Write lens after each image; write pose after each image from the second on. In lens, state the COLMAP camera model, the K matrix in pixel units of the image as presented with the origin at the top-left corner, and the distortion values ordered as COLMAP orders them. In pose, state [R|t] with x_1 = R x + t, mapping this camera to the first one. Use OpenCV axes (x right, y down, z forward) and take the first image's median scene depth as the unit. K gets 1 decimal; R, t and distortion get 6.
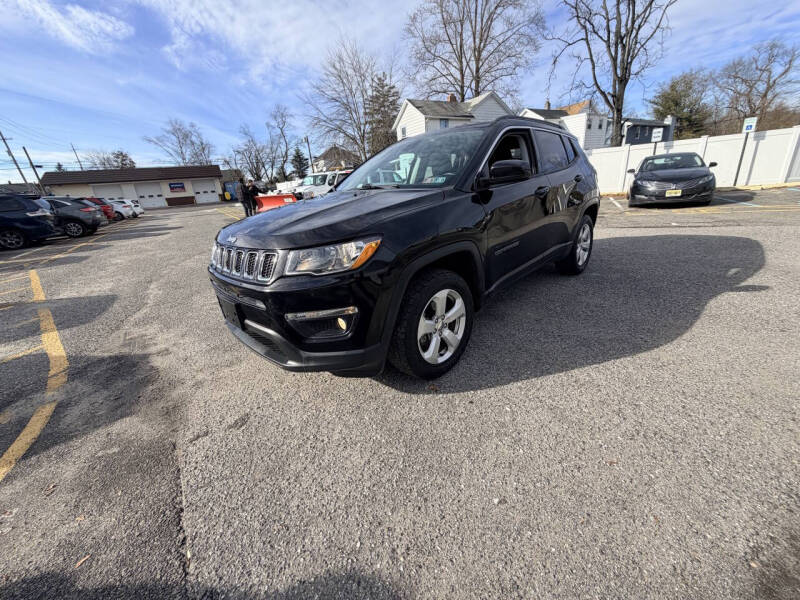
lens RADIAL K [[317.7, 0, 399.4], [0, 317.7, 299.7], [0, 0, 1]] dist [0.000146, 0.000104]
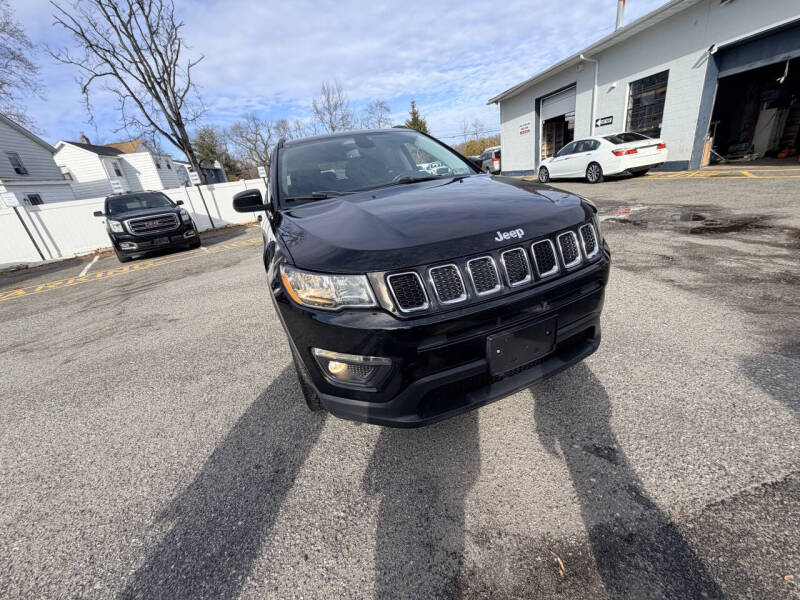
lens RADIAL K [[317.7, 0, 399.4], [0, 317.7, 299.7], [0, 0, 1]] dist [0.000146, 0.000104]
pose [[0.394075, -0.318708, 0.862050, -0.071749], [0.414525, 0.898766, 0.142788, -0.015151], [-0.820289, 0.301072, 0.486294, 0.053066]]
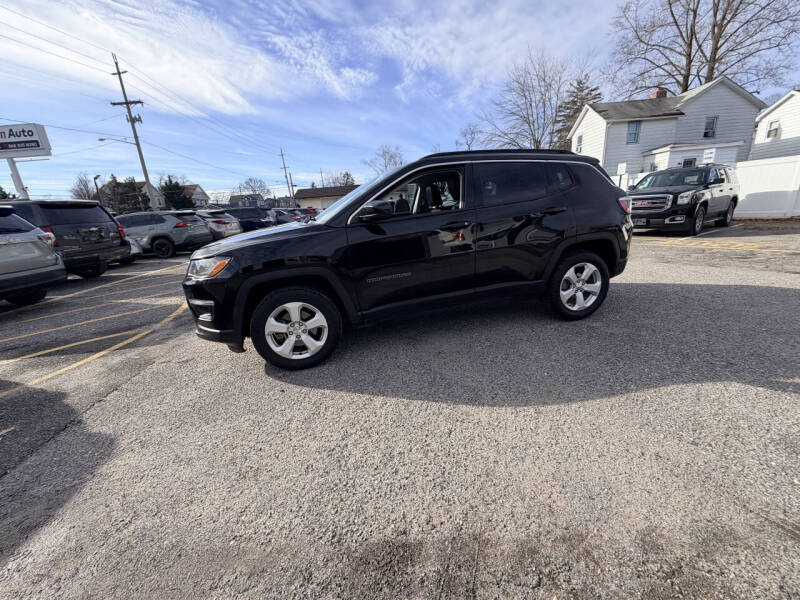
lens RADIAL K [[319.8, 0, 398.4], [0, 319.8, 295.6], [0, 0, 1]] dist [0.000488, 0.000369]
pose [[0.857313, 0.149356, -0.492653, 0.069144], [-0.171977, 0.985101, -0.000624, -0.007837], [0.485220, 0.085259, 0.870226, 0.004169]]
